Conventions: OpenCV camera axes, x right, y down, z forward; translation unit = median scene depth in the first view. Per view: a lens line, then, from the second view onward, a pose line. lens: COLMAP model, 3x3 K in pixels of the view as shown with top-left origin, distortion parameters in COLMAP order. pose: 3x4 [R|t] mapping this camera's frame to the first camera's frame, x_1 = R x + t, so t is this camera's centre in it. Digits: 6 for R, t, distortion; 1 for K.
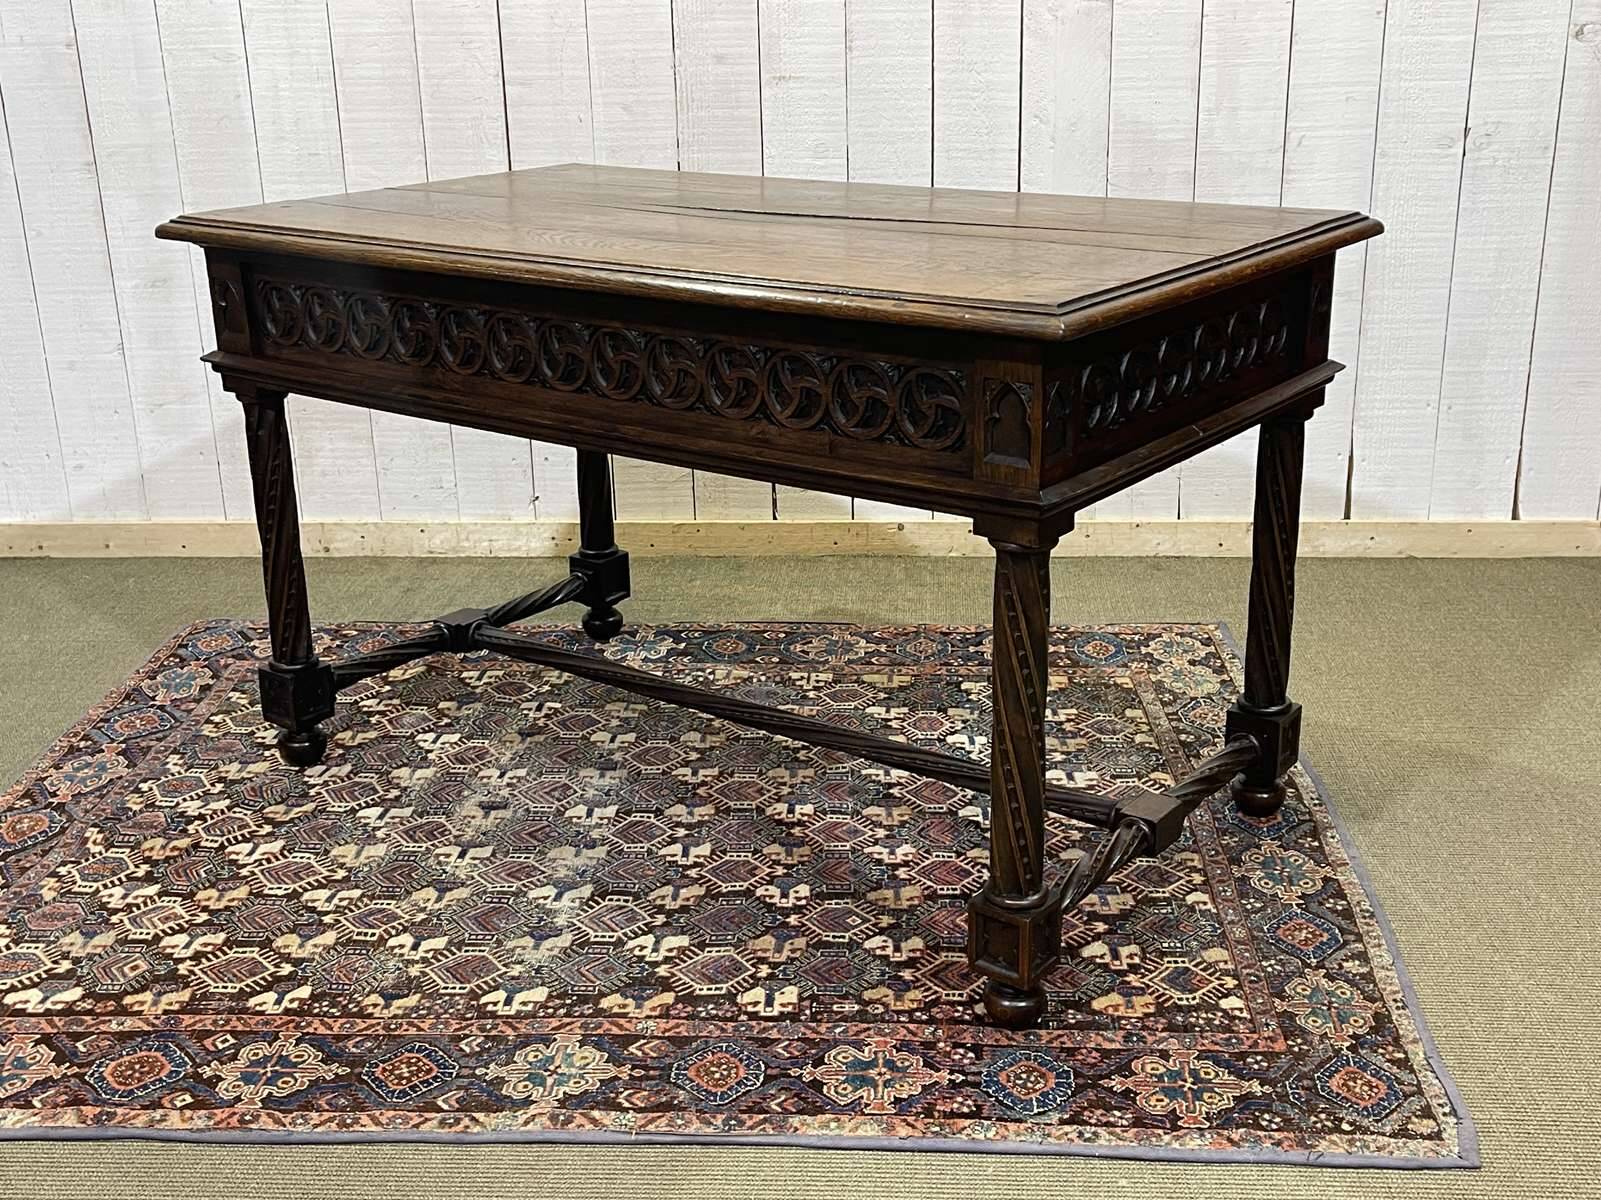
lens RADIAL K [[1826.2, 0, 803.8], [0, 1826.2, 584.2], [0, 0, 1]] dist [0.043405, 0.000000]
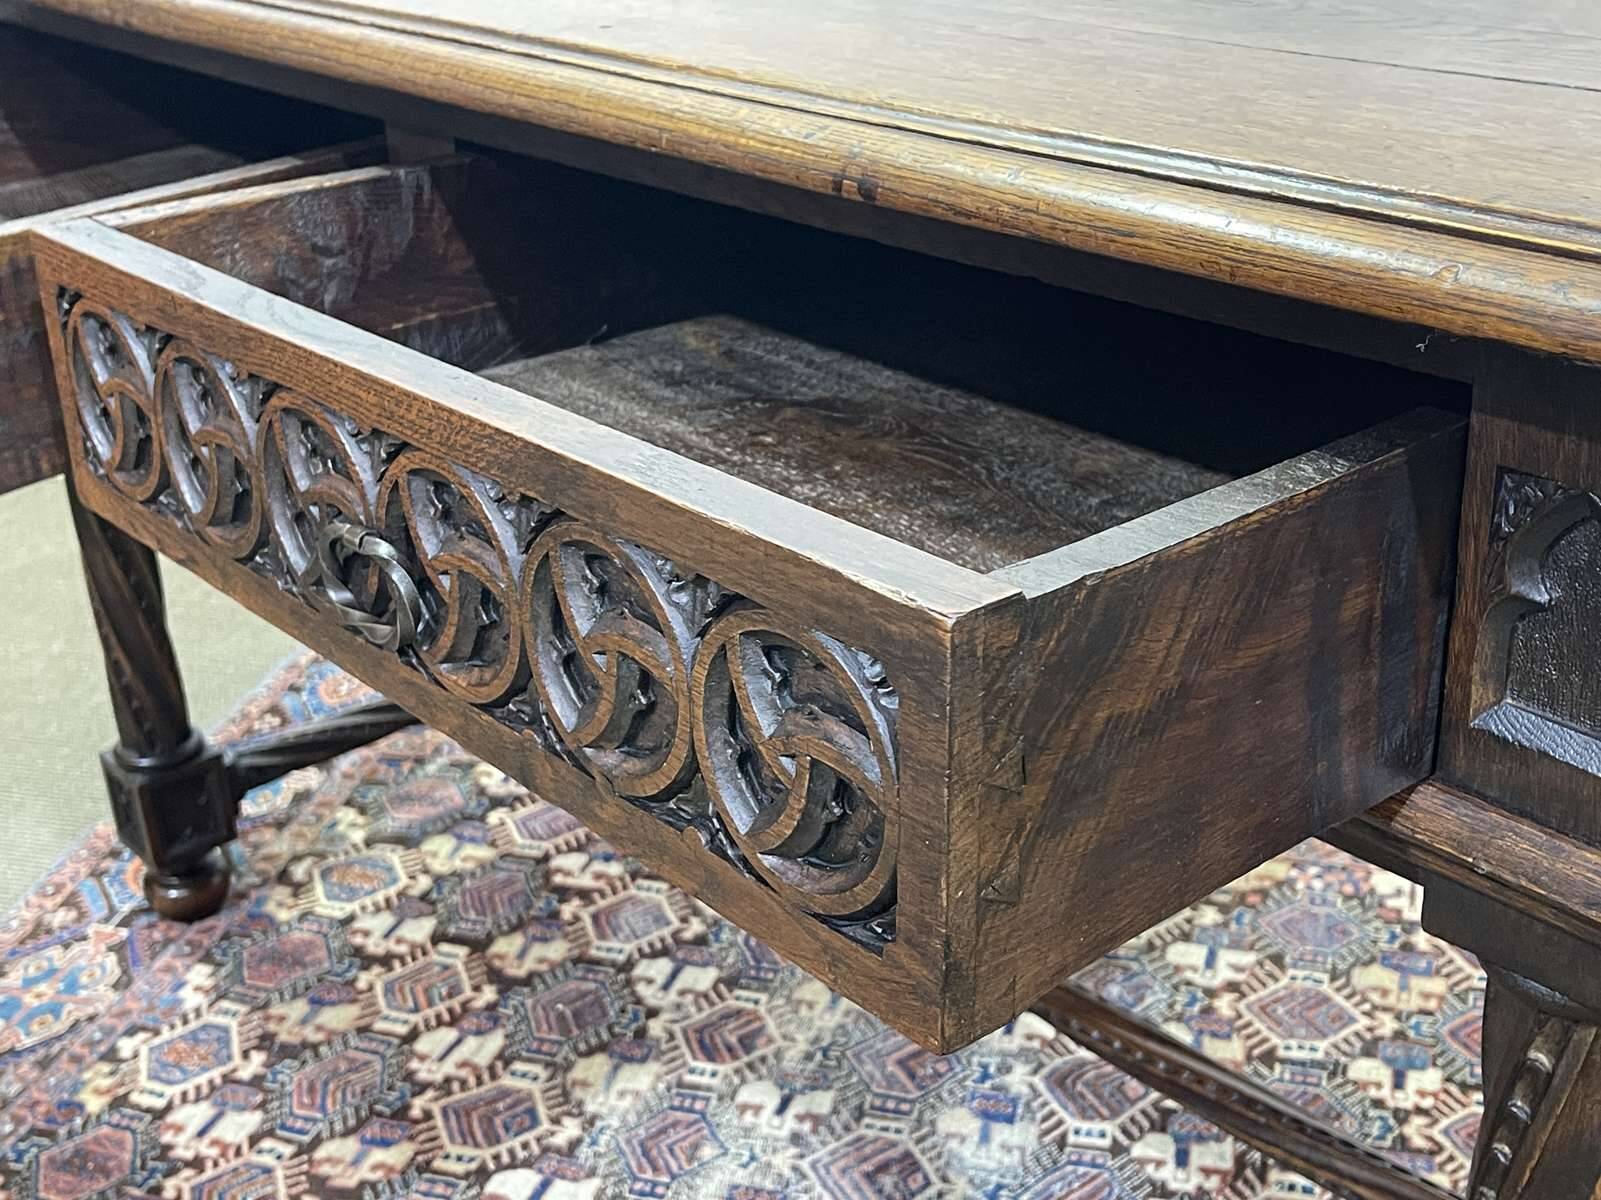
lens RADIAL K [[2042.6, 0, 789.2], [0, 2042.6, 601.3], [0, 0, 1]] dist [0.043098, 0.000000]
pose [[0.975310, 0.068853, -0.209831, -0.058622], [-0.044118, 0.991749, 0.120365, -0.098732], [0.216387, -0.108136, 0.970301, 0.491755]]
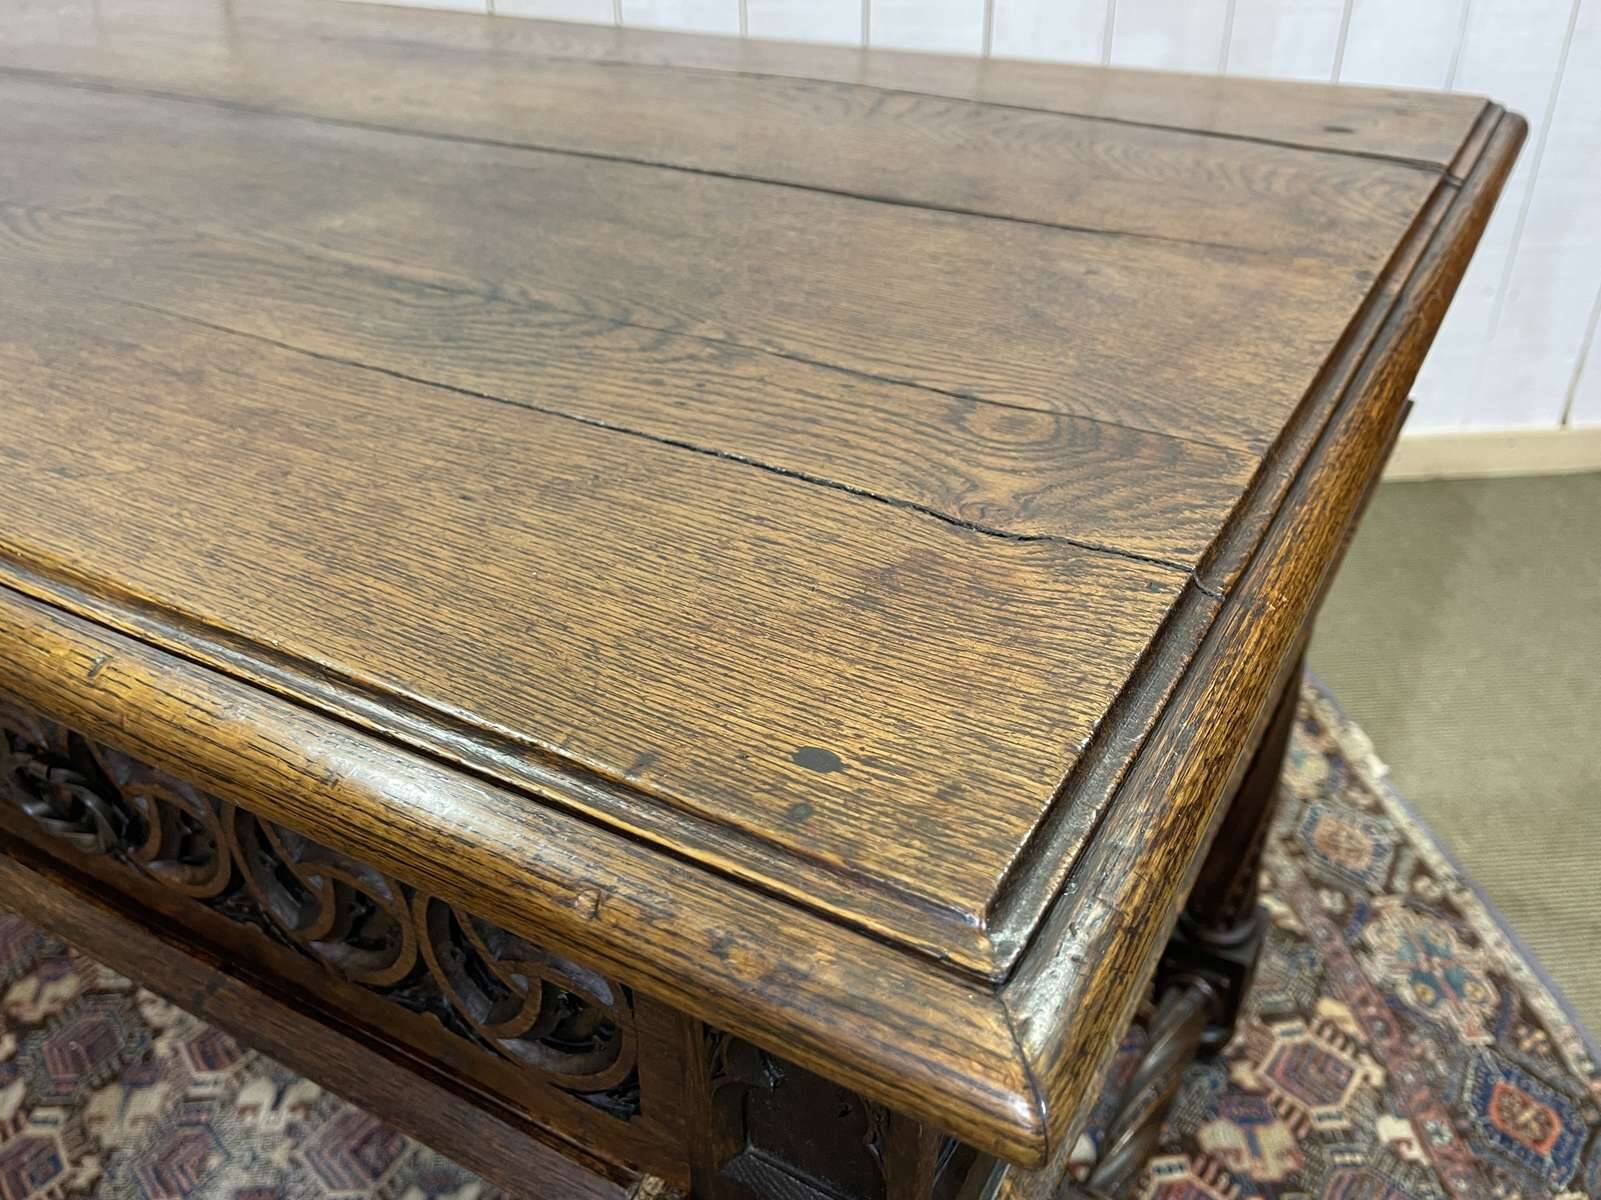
lens RADIAL K [[1320.0, 0, 822.2], [0, 1320.0, 599.6], [0, 0, 1]] dist [0.066429, -0.109264]
pose [[0.989866, -0.066300, 0.125577, -0.033499], [0.034219, 0.969624, 0.242196, -0.157662], [-0.137820, -0.235444, 0.962066, 0.607773]]
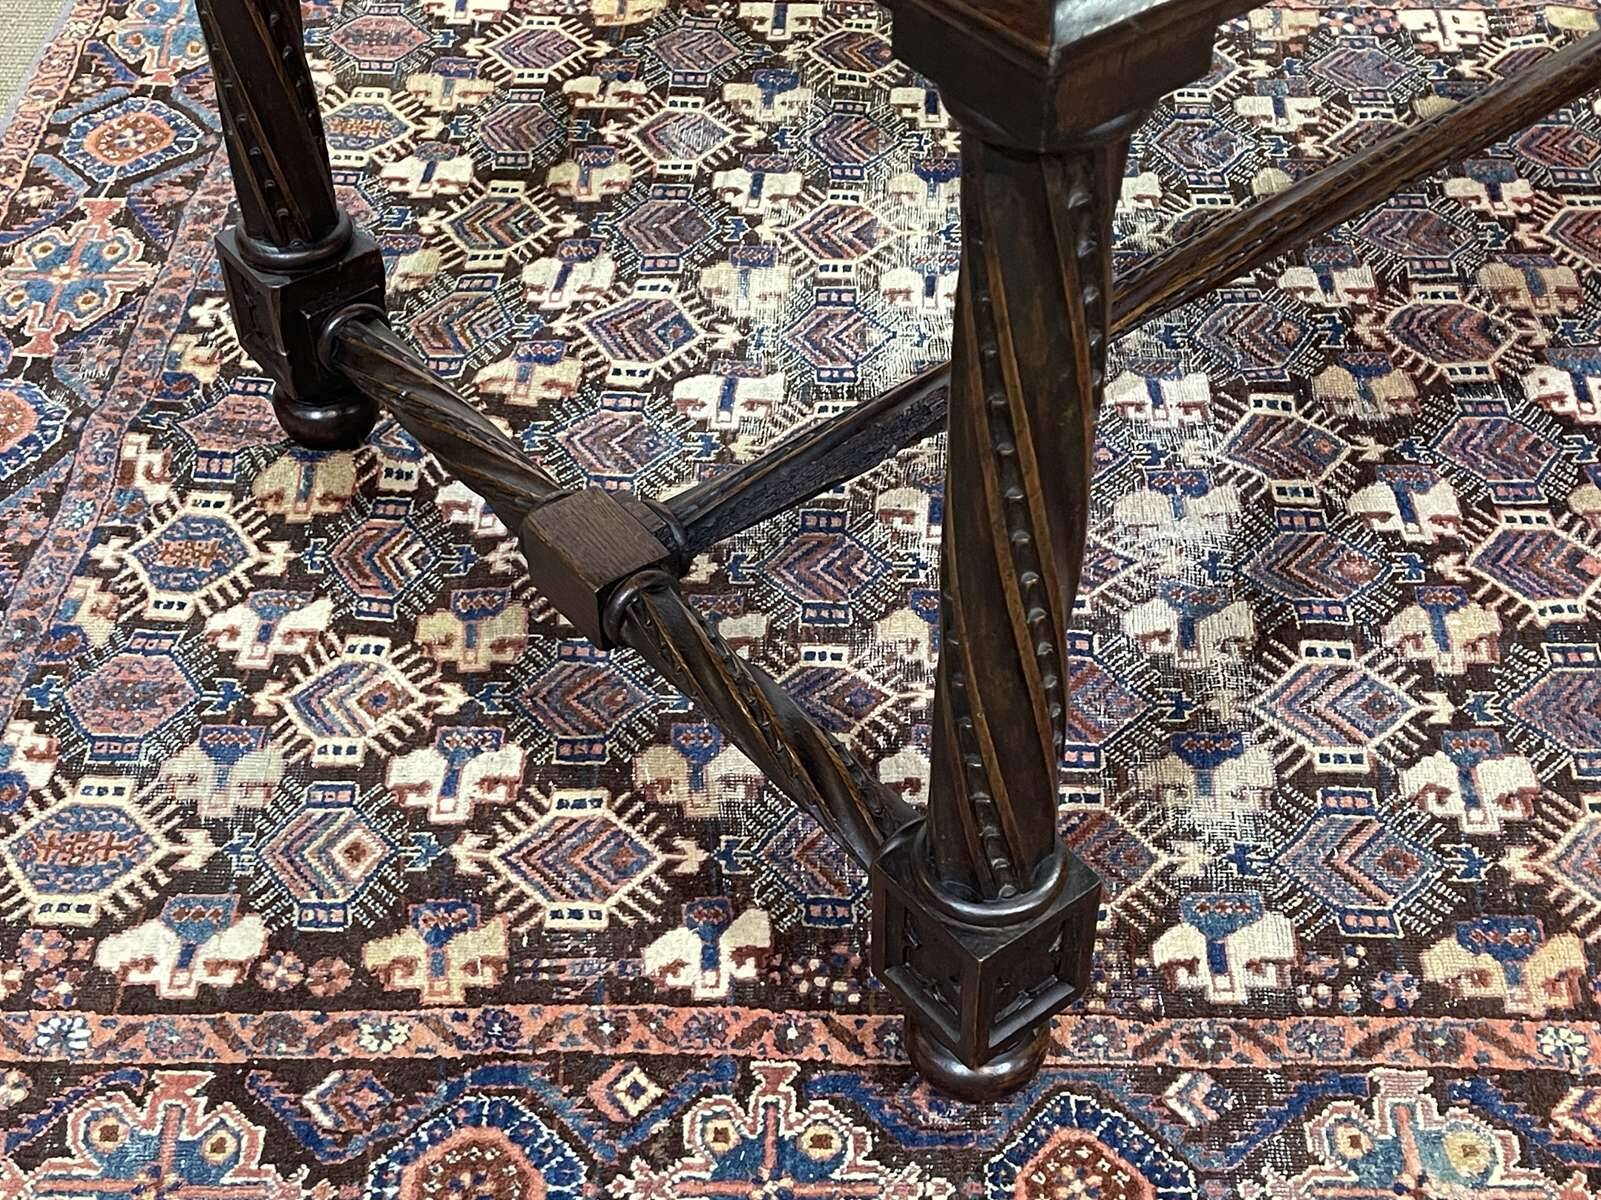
lens RADIAL K [[2267.2, 0, 815.6], [0, 2267.2, 605.9], [0, 0, 1]] dist [0.066177, 0.000000]
pose [[0.998913, -0.015662, 0.043909, -0.229232], [-0.003773, 0.911632, 0.410991, -0.069385], [-0.046465, -0.410710, 0.910581, 0.421222]]
